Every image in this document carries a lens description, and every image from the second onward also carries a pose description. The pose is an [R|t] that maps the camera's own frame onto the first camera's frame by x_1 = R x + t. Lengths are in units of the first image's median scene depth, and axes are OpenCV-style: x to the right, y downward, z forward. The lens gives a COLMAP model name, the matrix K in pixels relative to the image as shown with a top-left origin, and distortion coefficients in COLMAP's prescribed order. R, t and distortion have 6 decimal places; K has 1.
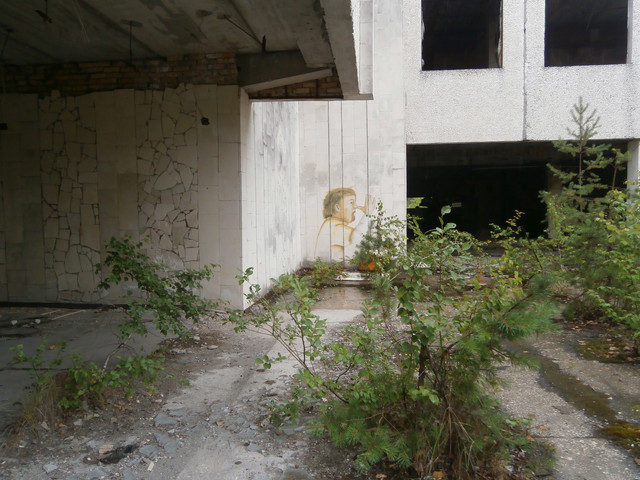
lens RADIAL K [[518.9, 0, 319.0], [0, 518.9, 239.6], [0, 0, 1]] dist [-0.056091, 0.032816]
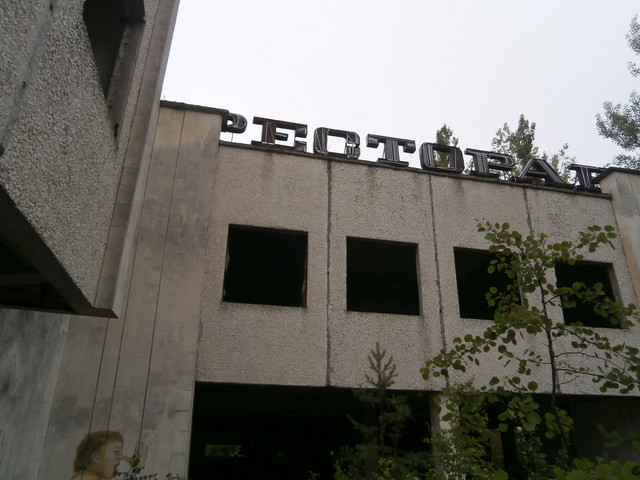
lens RADIAL K [[518.9, 0, 320.7], [0, 518.9, 235.2], [0, 0, 1]] dist [-0.056091, 0.032816]
pose [[0.950972, 0.149768, 0.270595, 0.090134], [-0.013506, 0.894203, -0.447457, -0.019709], [-0.308982, 0.421864, 0.852385, 0.095642]]
